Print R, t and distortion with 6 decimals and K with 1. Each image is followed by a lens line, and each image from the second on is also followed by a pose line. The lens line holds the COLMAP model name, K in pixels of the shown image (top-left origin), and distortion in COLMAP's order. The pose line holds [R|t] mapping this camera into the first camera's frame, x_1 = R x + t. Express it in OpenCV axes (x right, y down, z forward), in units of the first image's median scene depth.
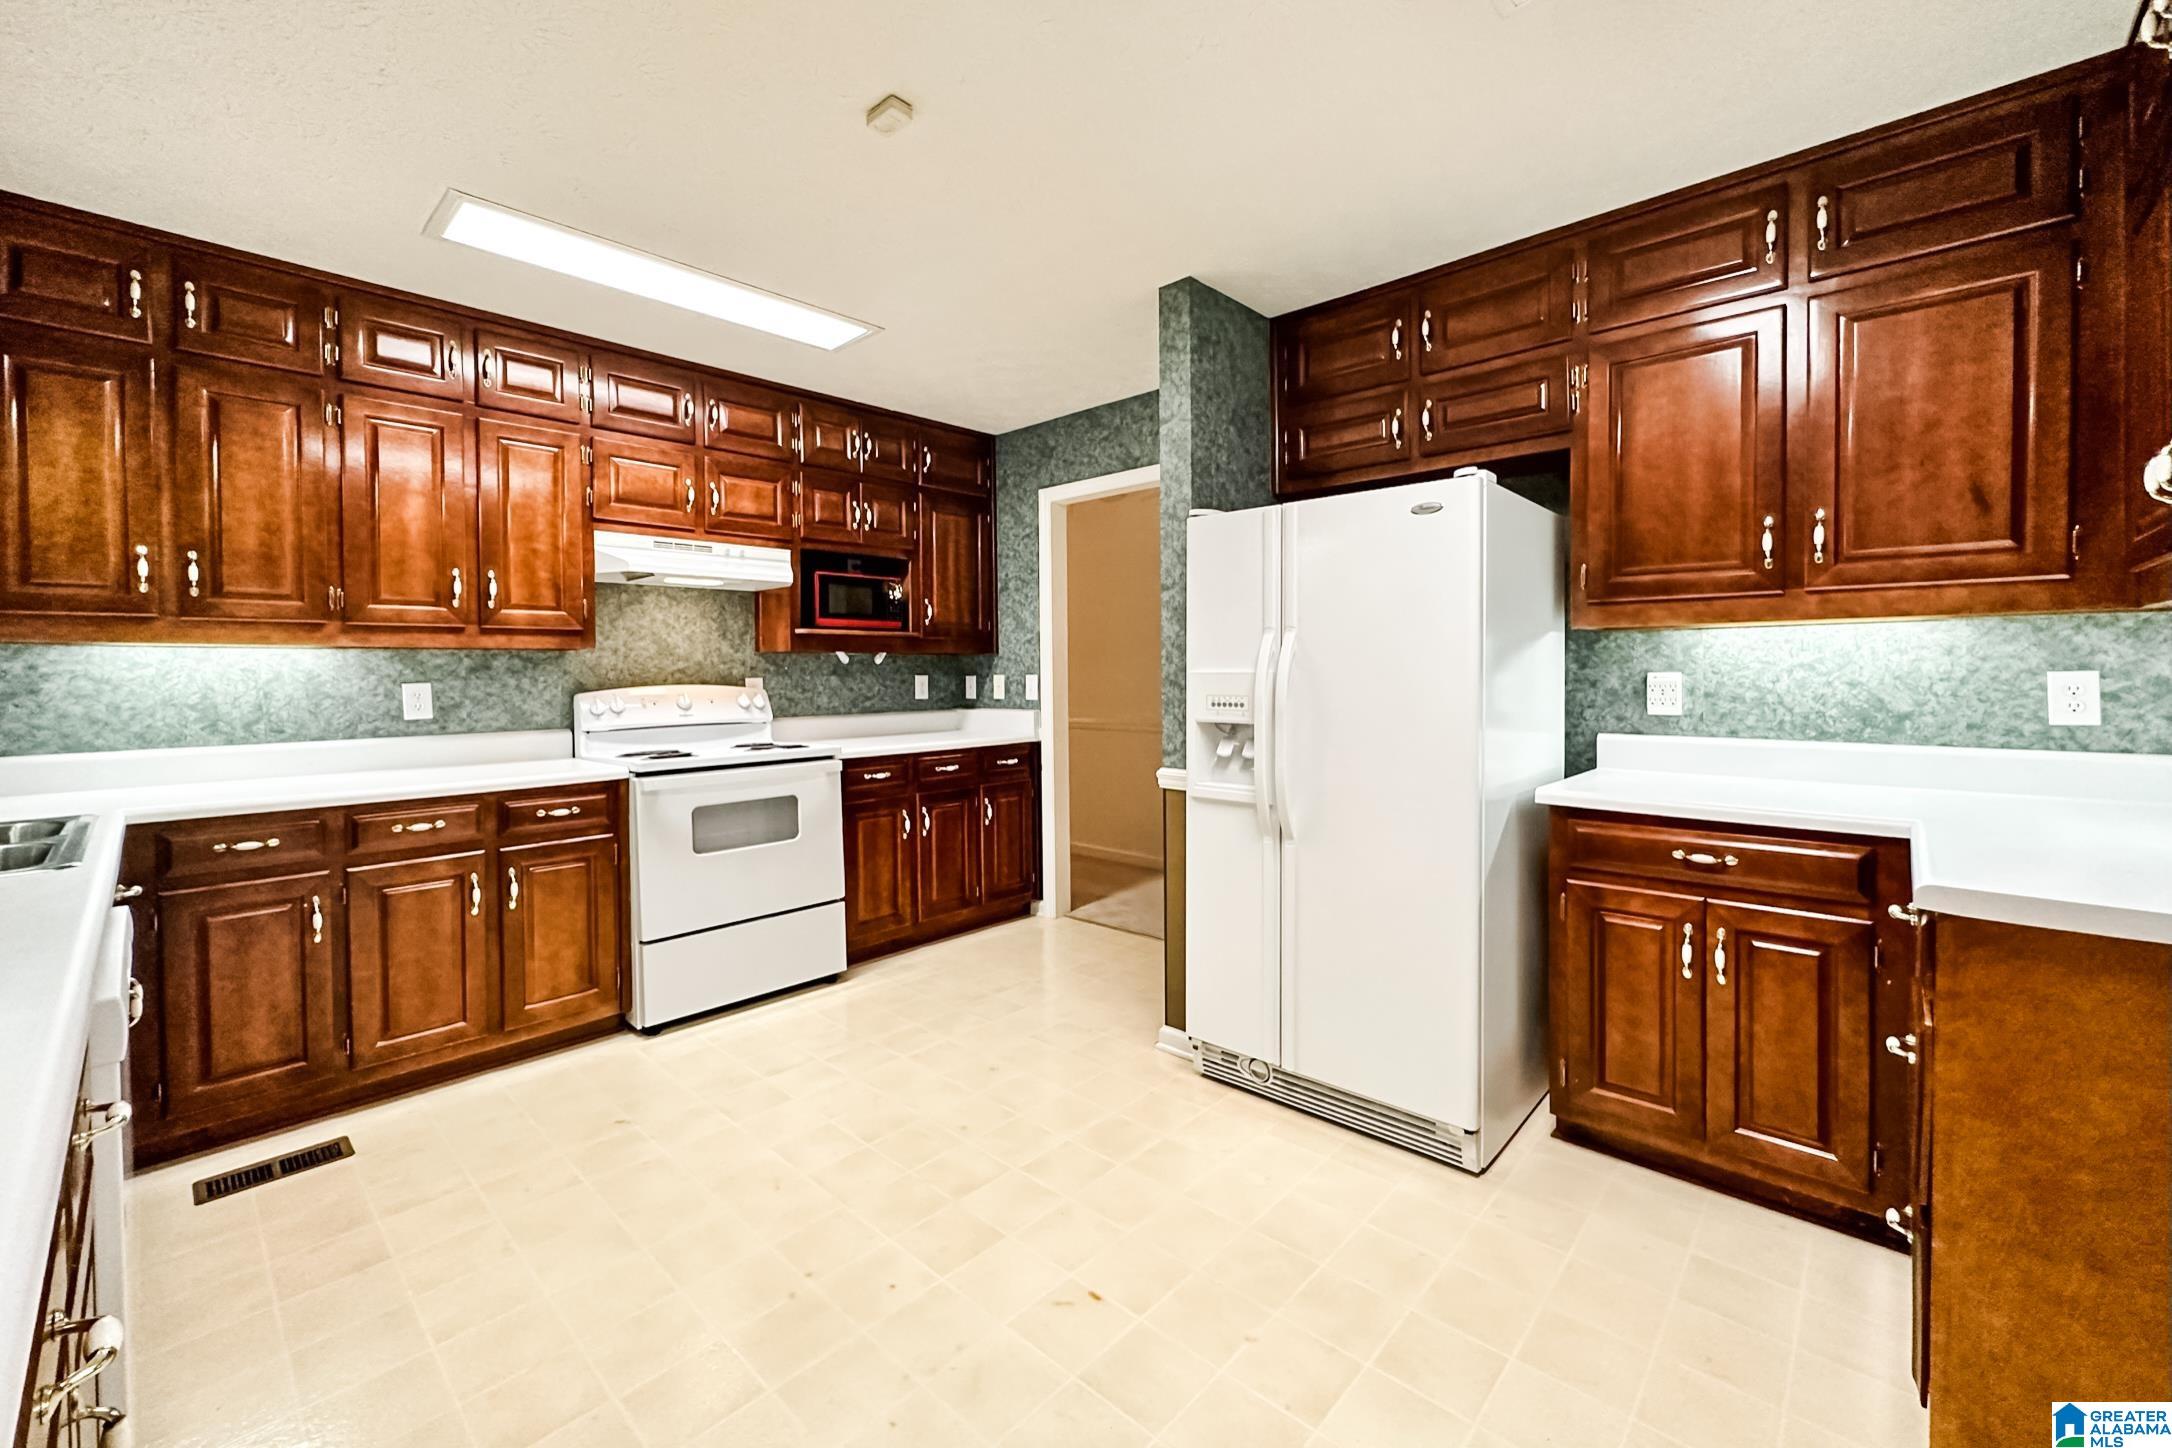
lens RADIAL K [[879.9, 0, 1094.0], [0, 879.9, 685.5], [0, 0, 1]] dist [-0.000338, 0.000216]
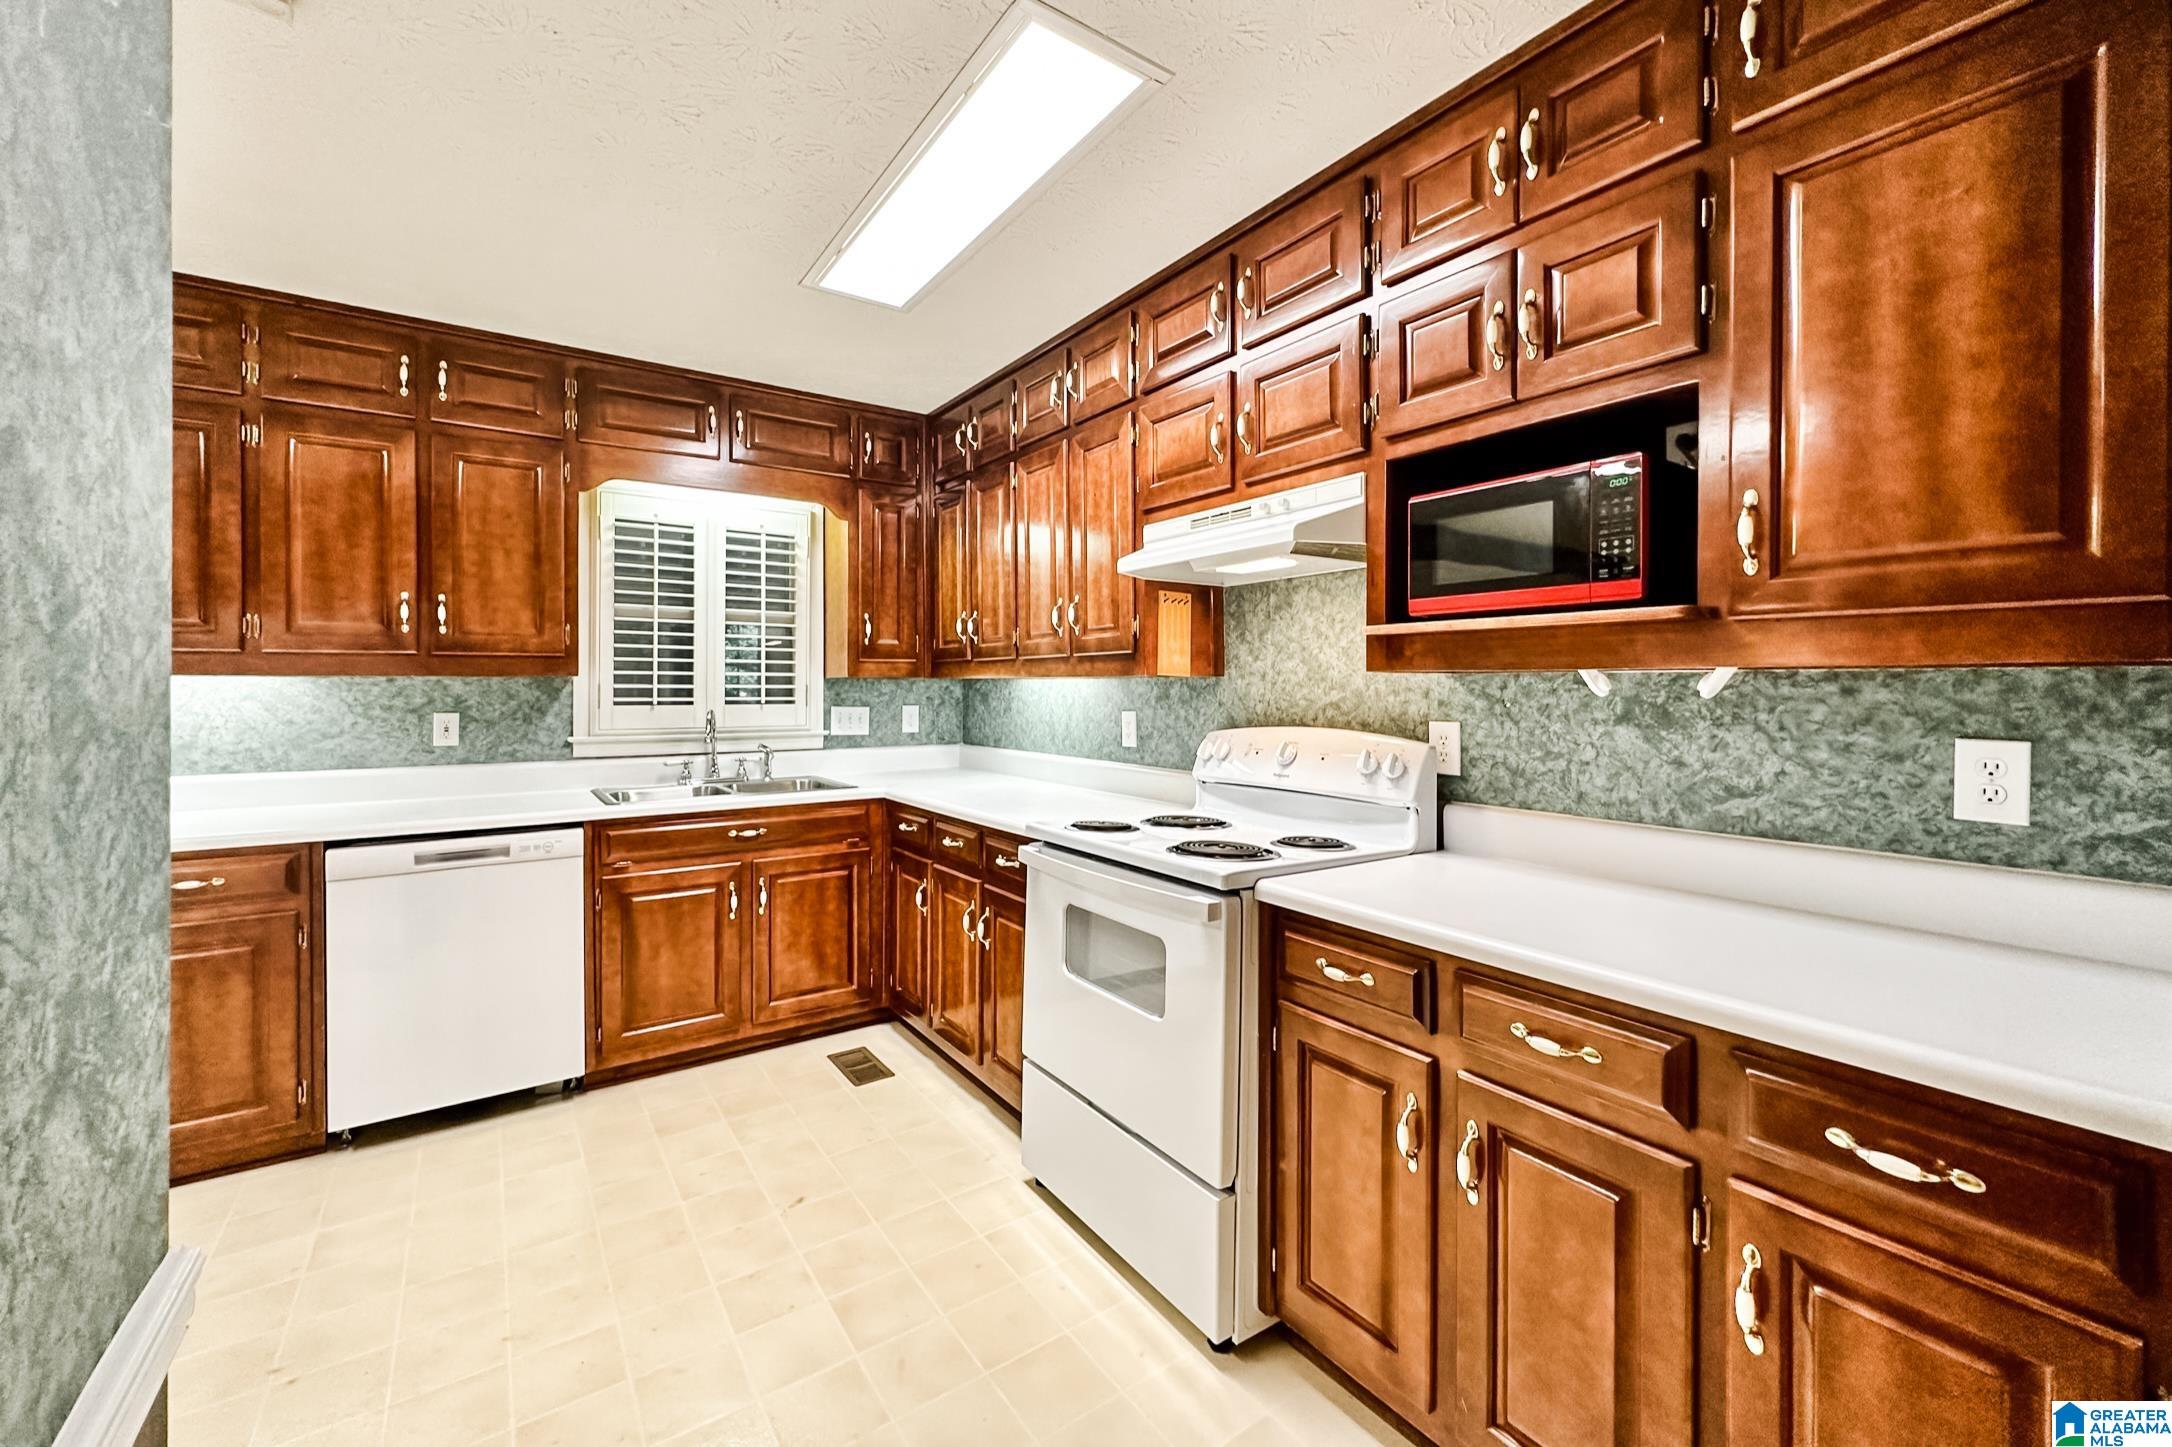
lens RADIAL K [[879.9, 0, 1094.0], [0, 879.9, 685.0], [0, 0, 1]] dist [-0.000338, 0.000216]
pose [[-0.216226, 0.003390, -0.976337, 0.219018], [-0.019215, 0.999786, 0.007727, -0.039104], [0.976154, 0.020431, -0.216115, 1.158877]]
